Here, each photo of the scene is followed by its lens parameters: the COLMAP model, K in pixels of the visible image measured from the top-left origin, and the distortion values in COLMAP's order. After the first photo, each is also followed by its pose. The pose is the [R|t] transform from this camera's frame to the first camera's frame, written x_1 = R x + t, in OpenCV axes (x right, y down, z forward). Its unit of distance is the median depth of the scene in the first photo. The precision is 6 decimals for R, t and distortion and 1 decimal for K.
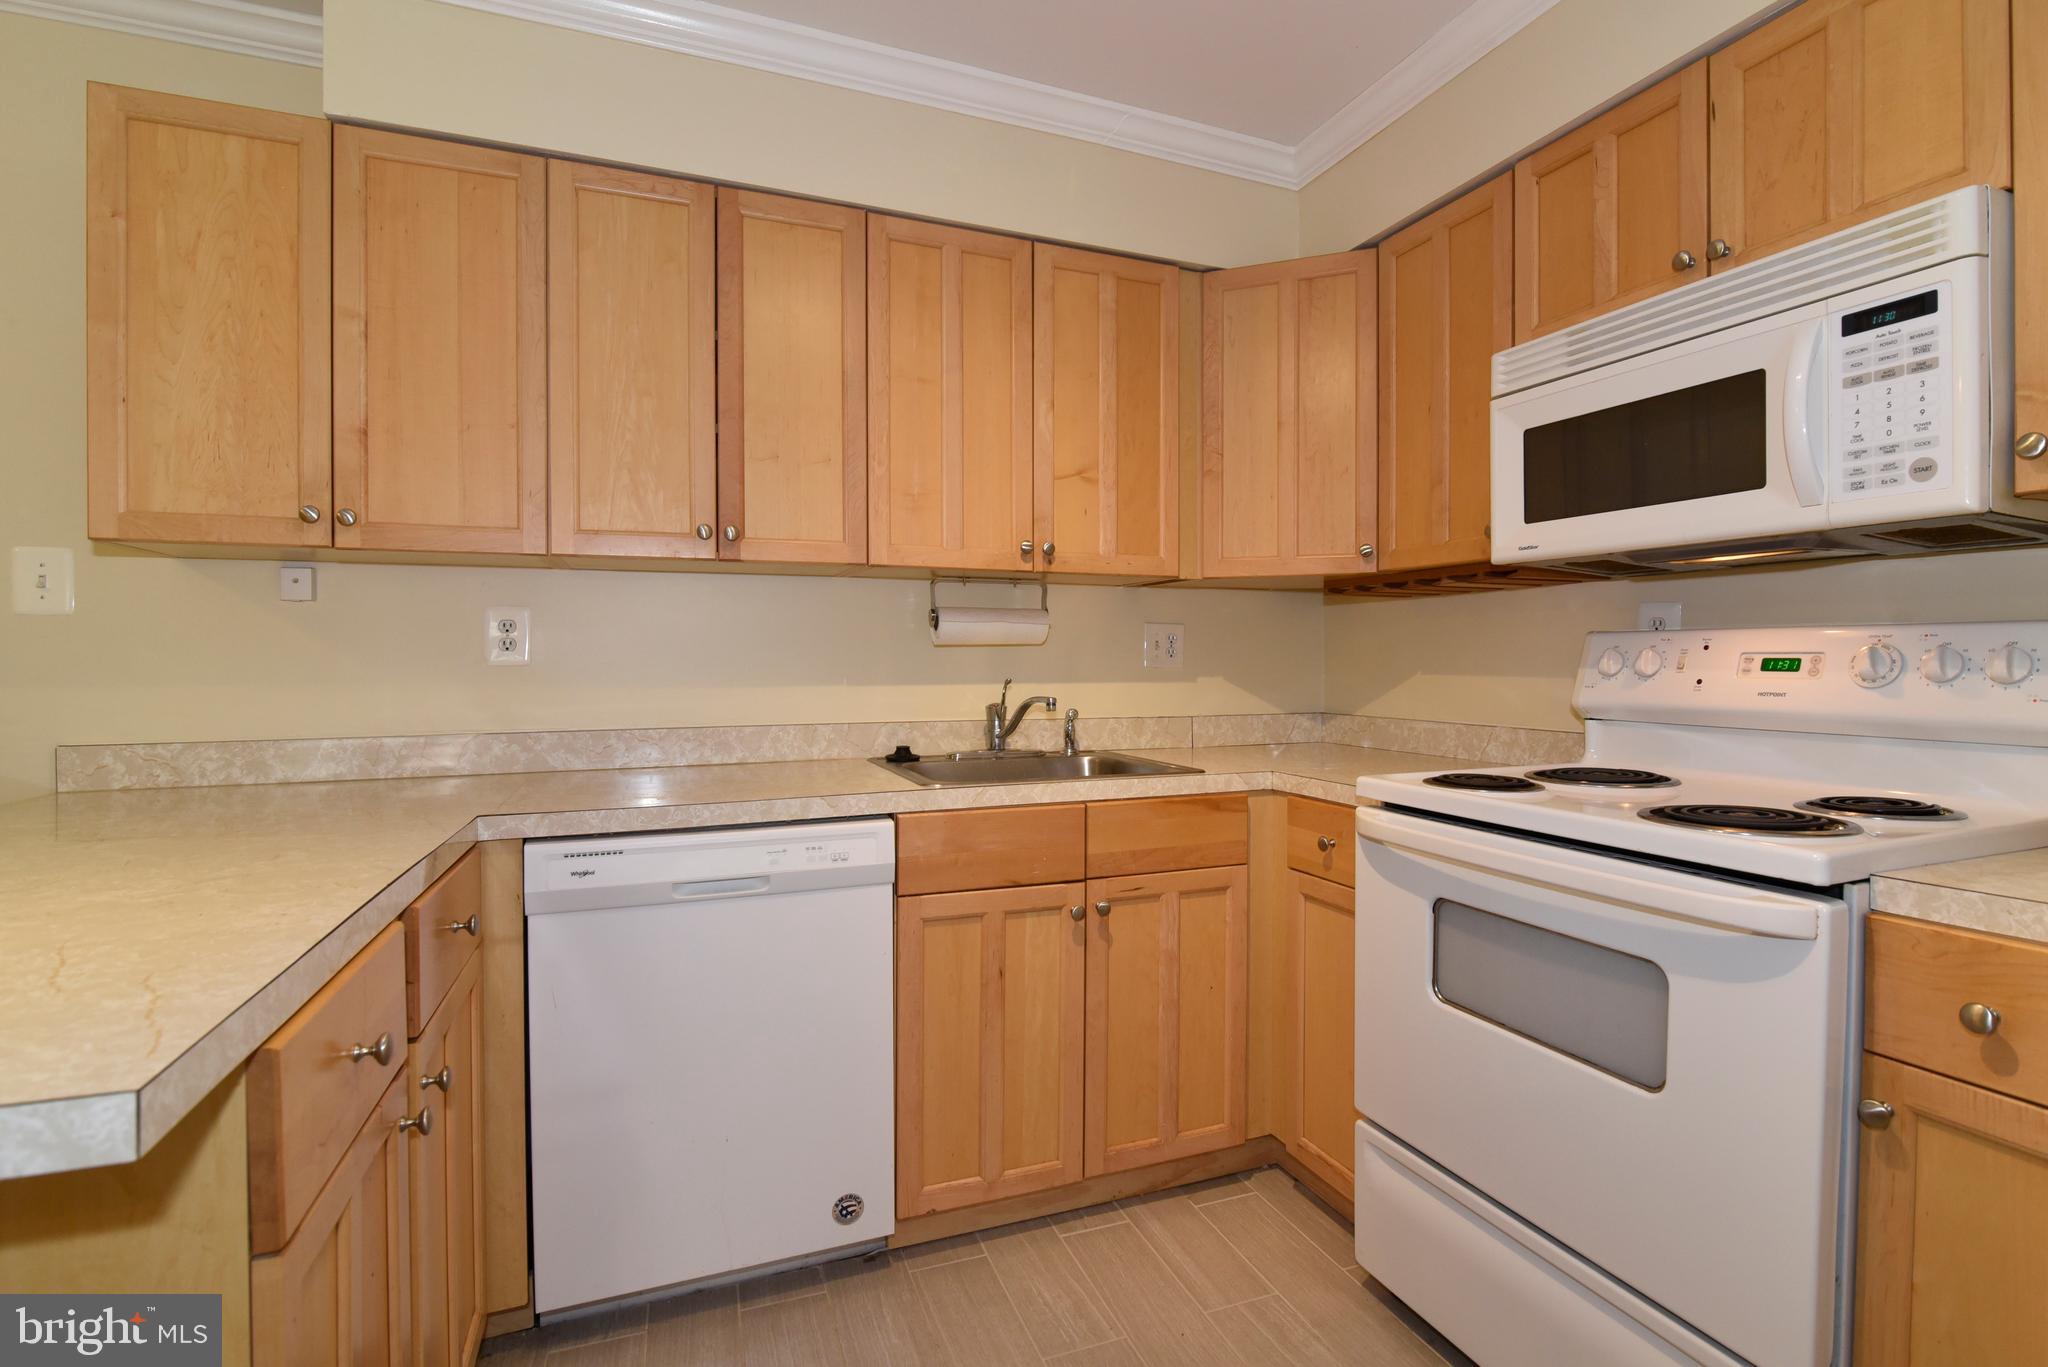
lens RADIAL K [[966.5, 0, 1054.5], [0, 966.5, 674.0], [0, 0, 1]] dist [-0.021862, 0.000888]
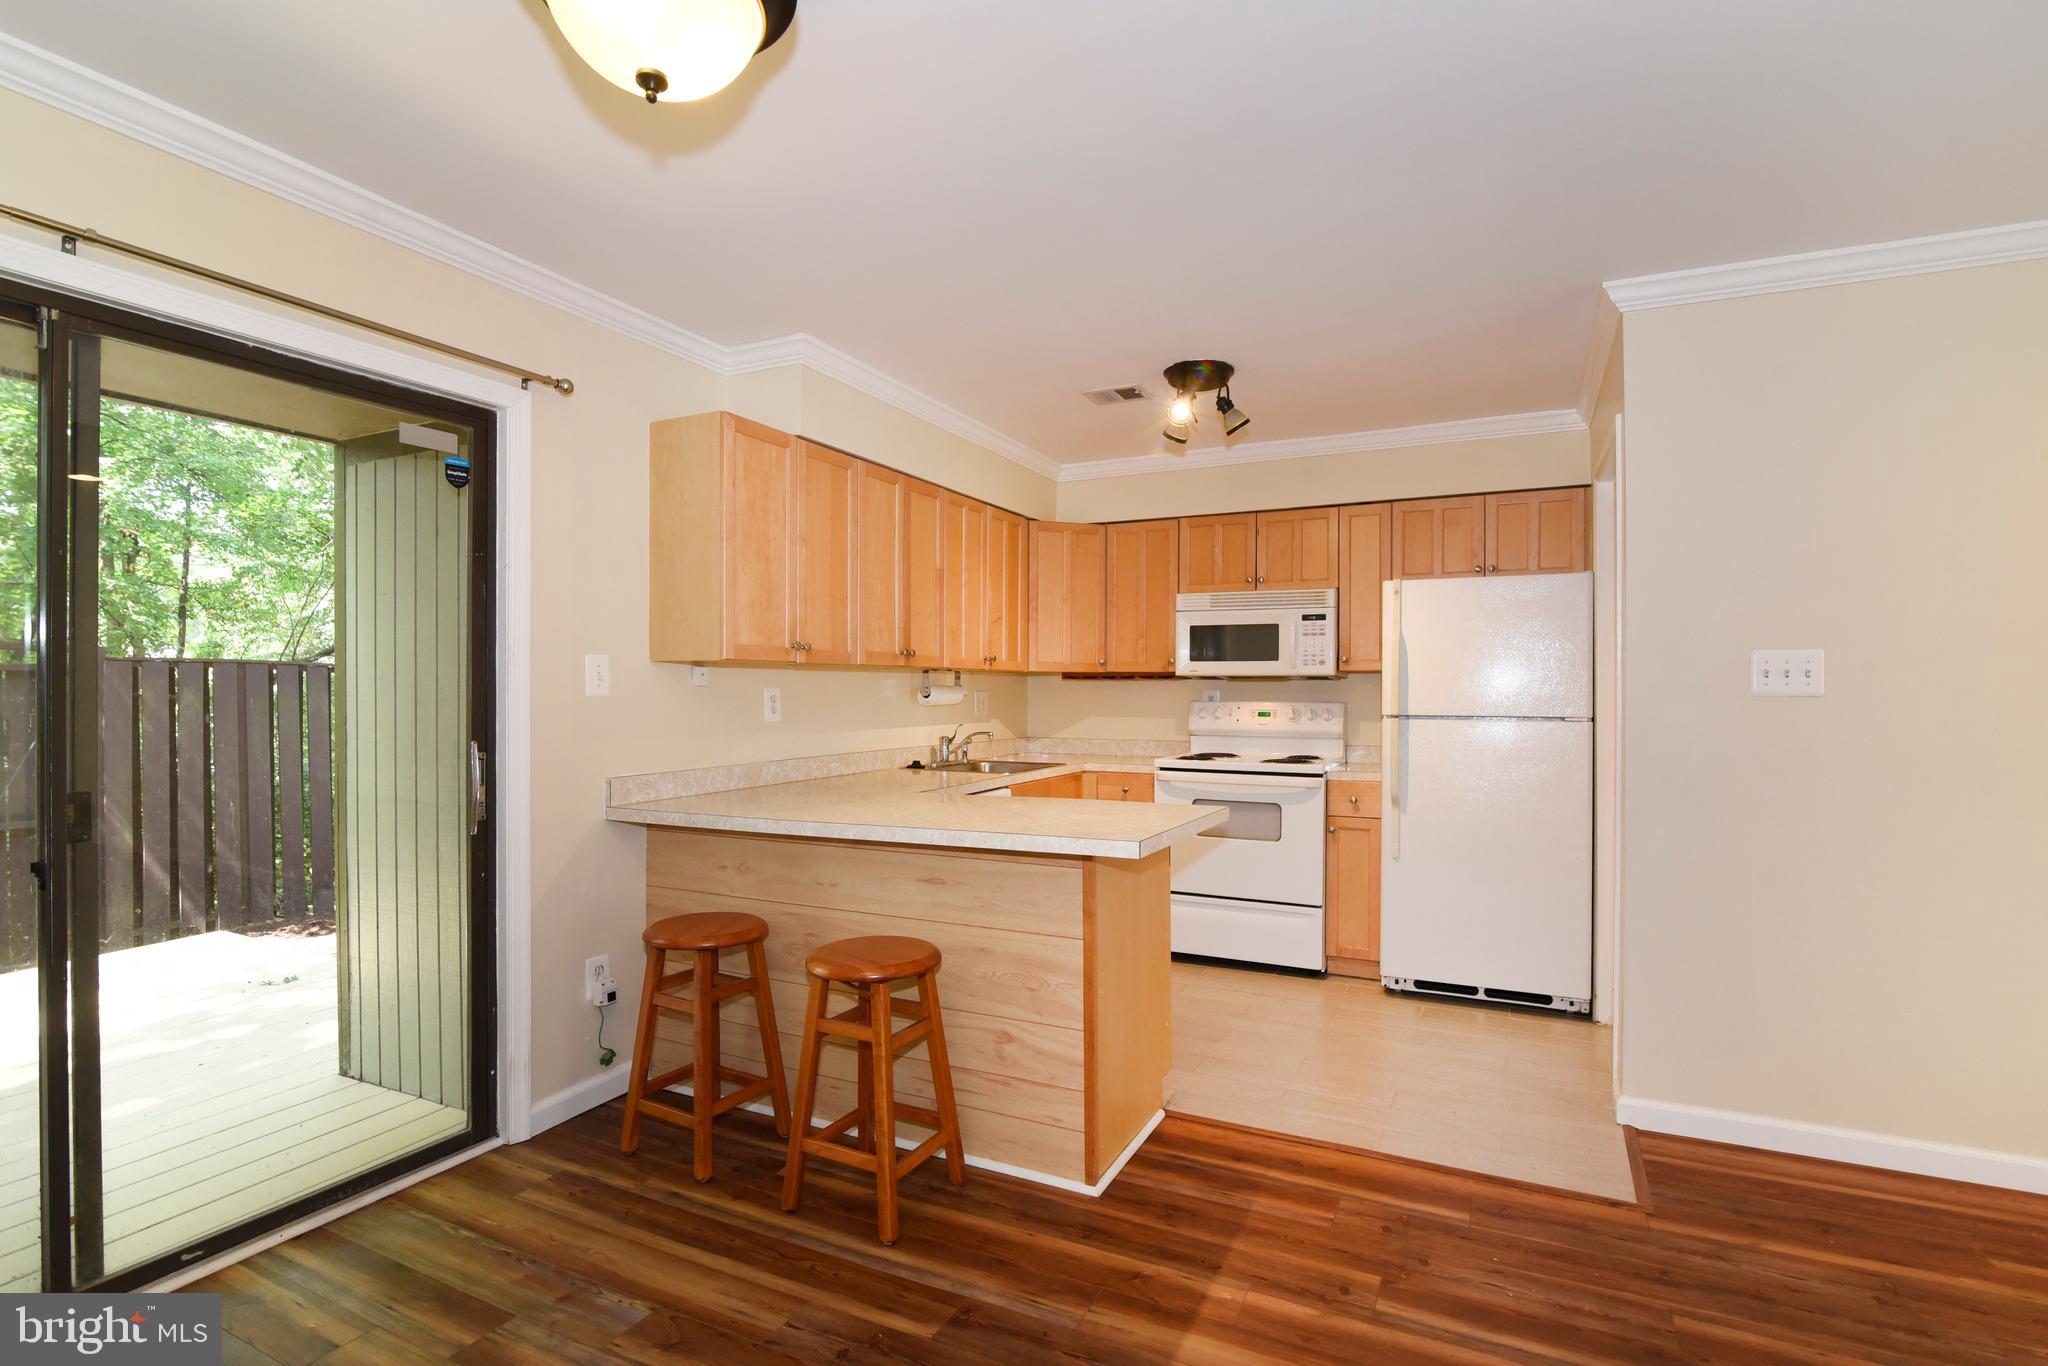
lens RADIAL K [[934.3, 0, 1030.9], [0, 934.3, 705.5], [0, 0, 1]] dist [-0.023074, 0.002769]
pose [[0.764342, -0.007850, 0.644763, -1.469051], [0.006860, 0.999968, 0.004043, -0.047387], [-0.644775, 0.001333, 0.764371, -0.664008]]
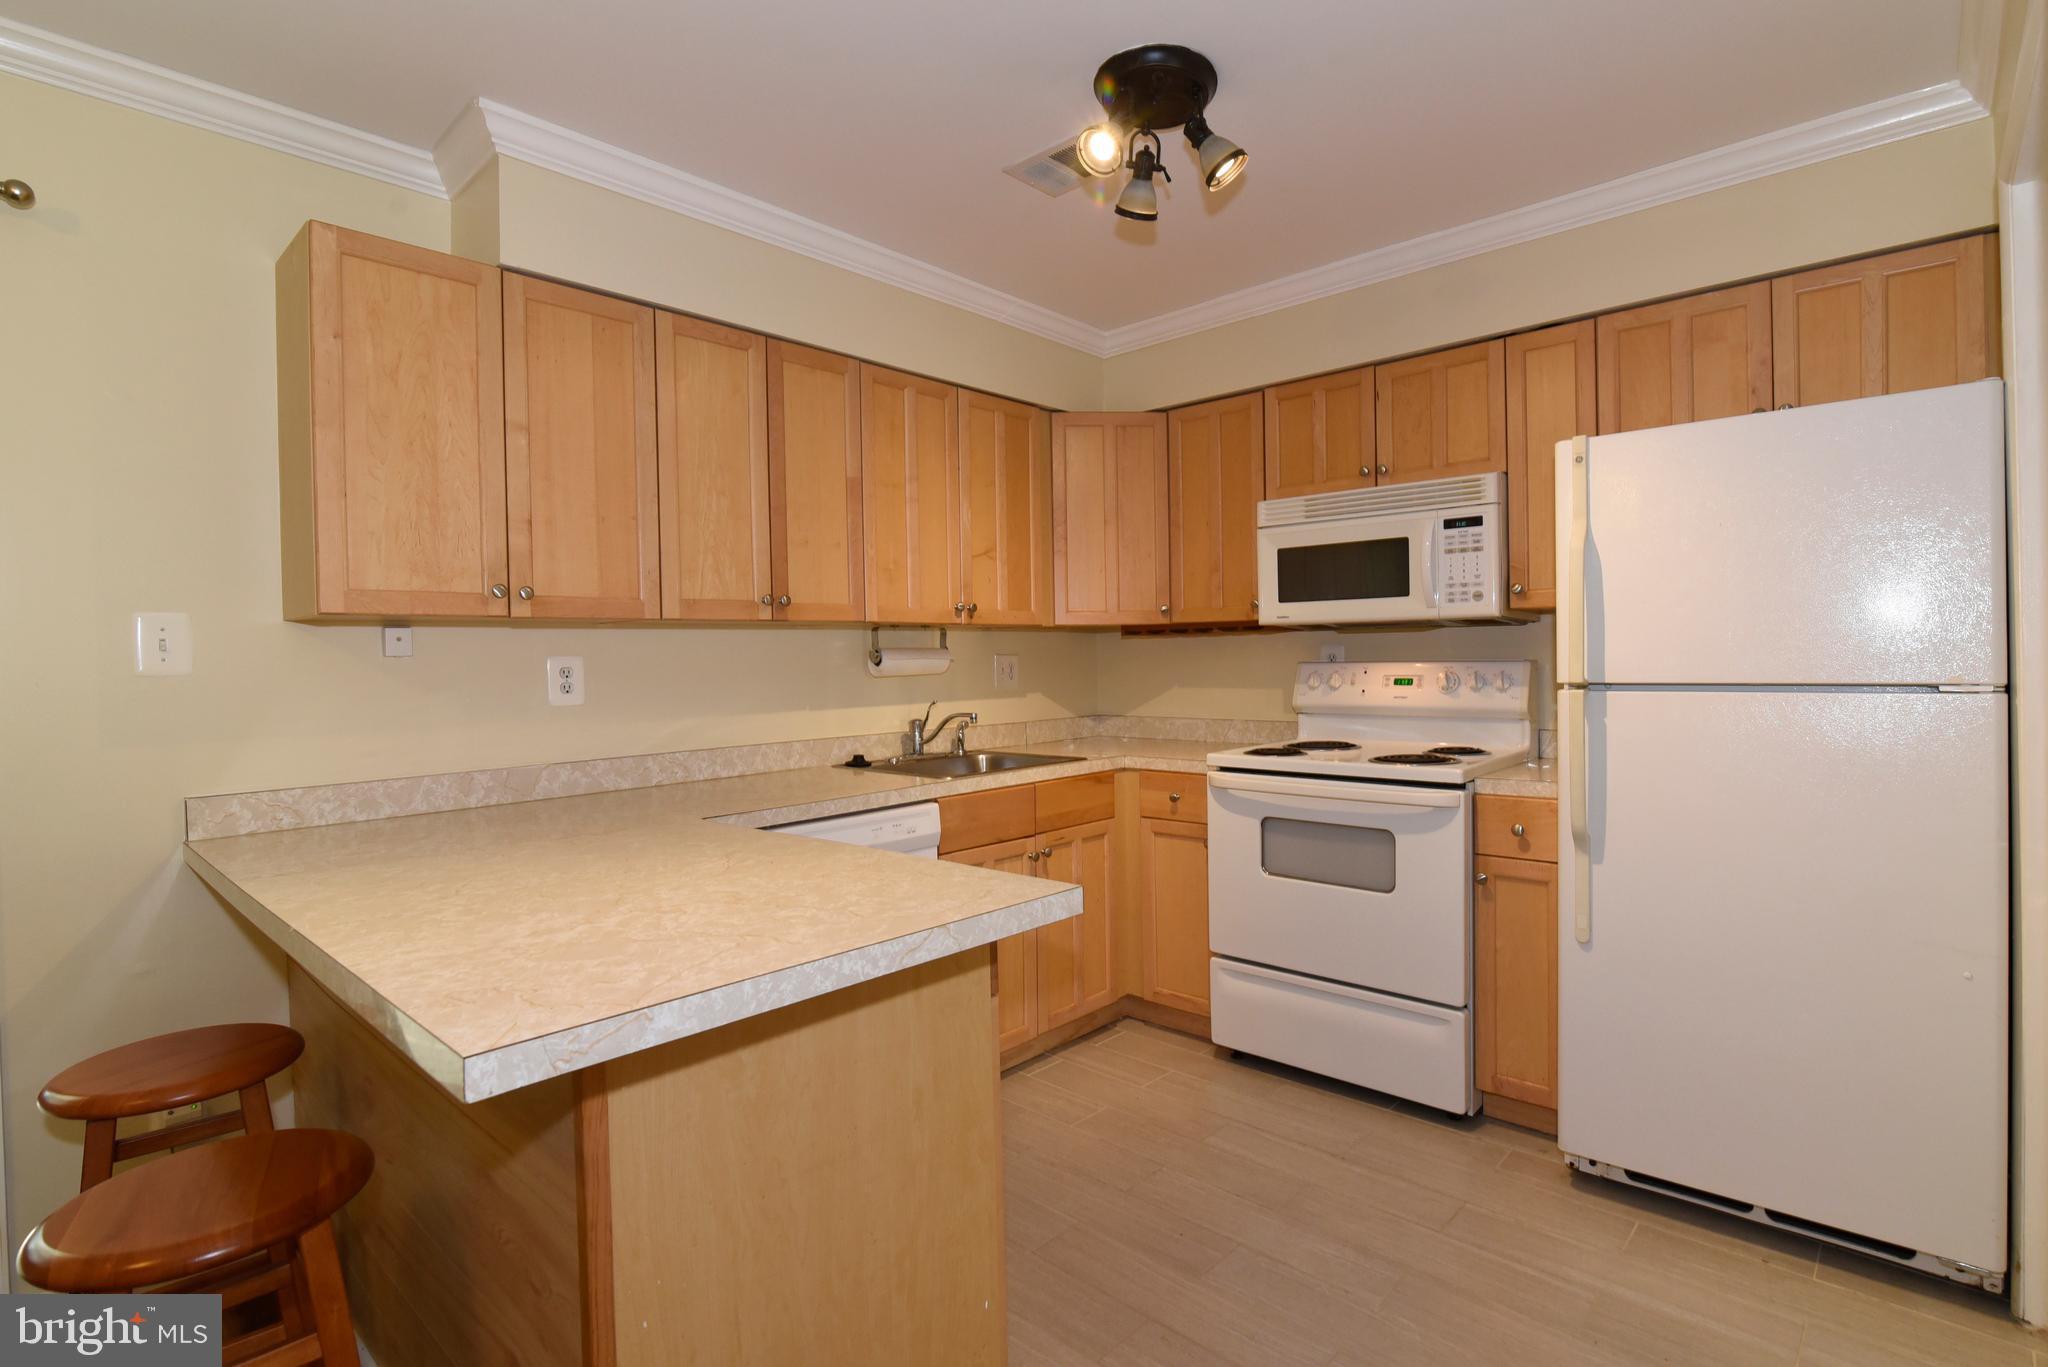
lens RADIAL K [[966.5, 0, 1062.0], [0, 966.5, 674.7], [0, 0, 1]] dist [-0.021862, 0.000888]
pose [[0.900870, -0.023936, 0.433428, -0.609140], [0.024061, 0.999697, 0.005196, -0.044338], [-0.433421, 0.005748, 0.901173, -0.391364]]
